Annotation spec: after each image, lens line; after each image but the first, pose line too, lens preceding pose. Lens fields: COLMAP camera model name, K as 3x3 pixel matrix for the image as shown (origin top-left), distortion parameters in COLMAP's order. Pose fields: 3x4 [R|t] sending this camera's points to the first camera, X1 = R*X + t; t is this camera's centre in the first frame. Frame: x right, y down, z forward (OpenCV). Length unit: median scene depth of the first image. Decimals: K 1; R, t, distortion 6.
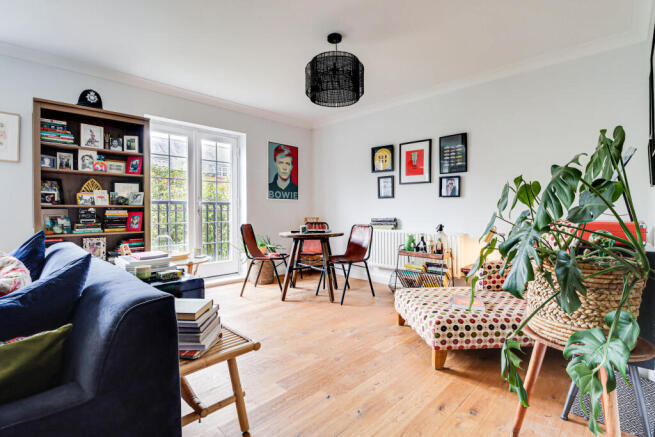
lens RADIAL K [[308.0, 0, 328.3], [0, 308.0, 212.8], [0, 0, 1]] dist [-0.000409, -0.000725]
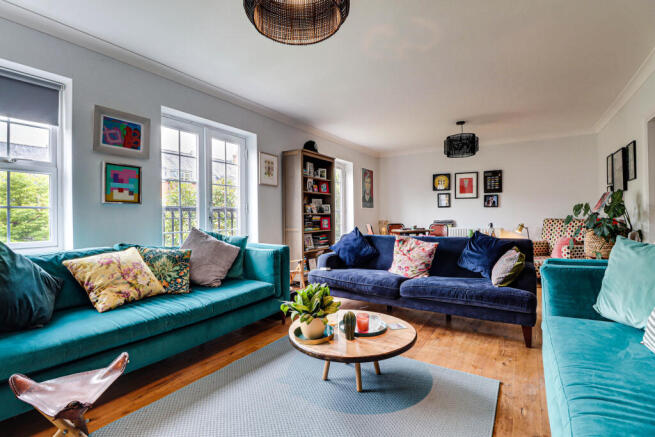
lens RADIAL K [[308.0, 0, 328.7], [0, 308.0, 217.9], [0, 0, 1]] dist [-0.000409, -0.000725]
pose [[0.977845, -0.009572, 0.209112, -0.757458], [0.010320, 0.999944, -0.002486, 0.003551], [-0.209076, 0.004589, 0.977889, -0.429599]]
